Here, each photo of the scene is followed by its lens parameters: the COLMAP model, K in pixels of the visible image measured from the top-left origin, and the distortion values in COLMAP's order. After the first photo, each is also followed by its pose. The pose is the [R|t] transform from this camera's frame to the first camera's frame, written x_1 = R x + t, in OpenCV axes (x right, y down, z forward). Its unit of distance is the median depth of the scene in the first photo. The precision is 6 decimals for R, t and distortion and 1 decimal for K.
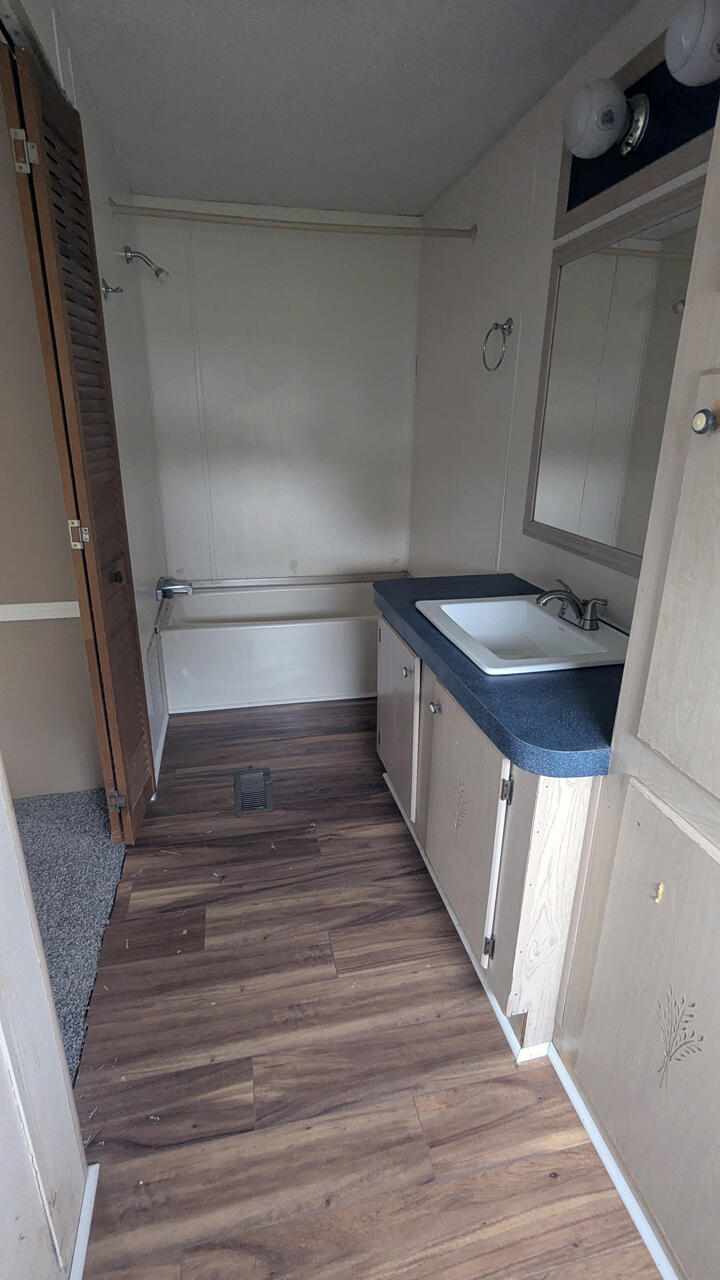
lens RADIAL K [[606.9, 0, 360.0], [0, 606.9, 640.0], [0, 0, 1]] dist [0.000592, 0.001745]
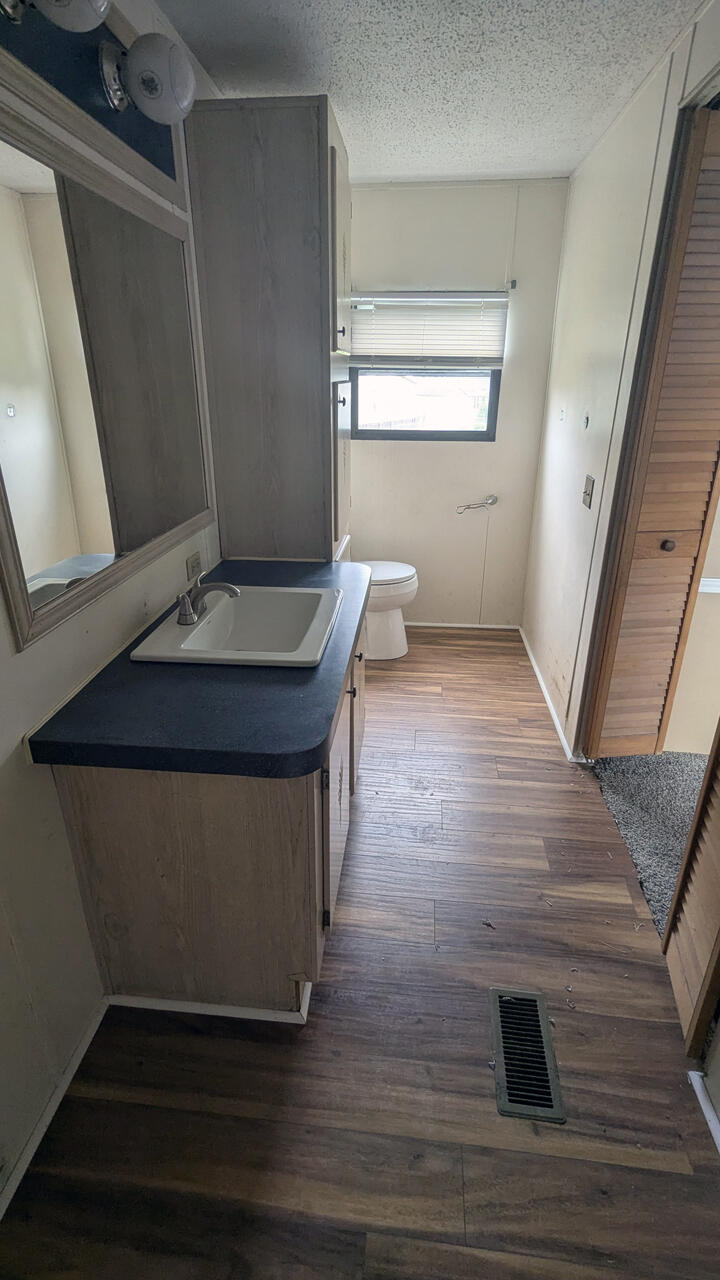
lens RADIAL K [[606.9, 0, 360.0], [0, 606.9, 640.0], [0, 0, 1]] dist [0.000592, 0.001745]
pose [[-0.949038, -0.138091, 0.283299, -0.193085], [0.091535, 0.739379, 0.667039, -0.657901], [-0.301577, 0.658977, -0.689058, 1.680781]]
